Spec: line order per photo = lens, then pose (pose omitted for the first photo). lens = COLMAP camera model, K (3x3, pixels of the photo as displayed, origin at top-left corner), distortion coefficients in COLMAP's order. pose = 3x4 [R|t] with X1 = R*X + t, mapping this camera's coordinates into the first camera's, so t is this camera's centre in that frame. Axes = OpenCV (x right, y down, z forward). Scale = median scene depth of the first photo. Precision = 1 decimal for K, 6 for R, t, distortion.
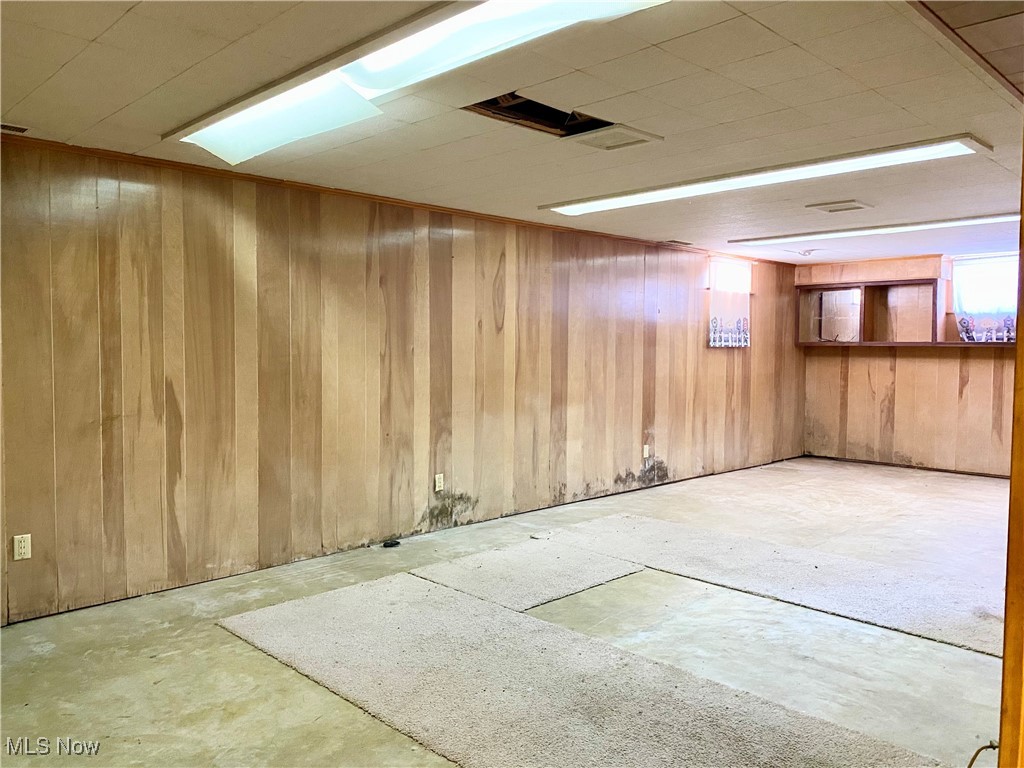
lens RADIAL K [[777.4, 0, 513.6], [0, 777.4, 382.8], [0, 0, 1]] dist [0.033257, -0.023503]
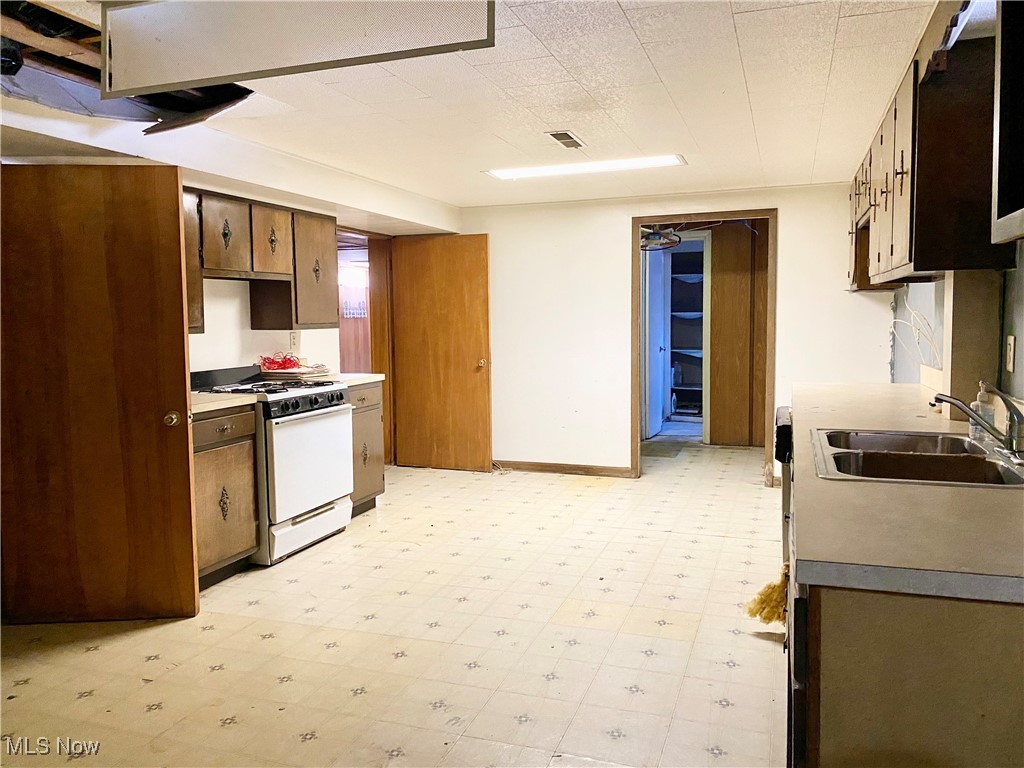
lens RADIAL K [[777.4, 0, 512.7], [0, 777.4, 382.2], [0, 0, 1]] dist [0.033257, -0.023503]
pose [[0.895820, -0.054284, 0.441089, -0.184590], [0.041186, 0.998381, 0.039223, 0.044118], [-0.442504, -0.016970, 0.896606, -0.723716]]
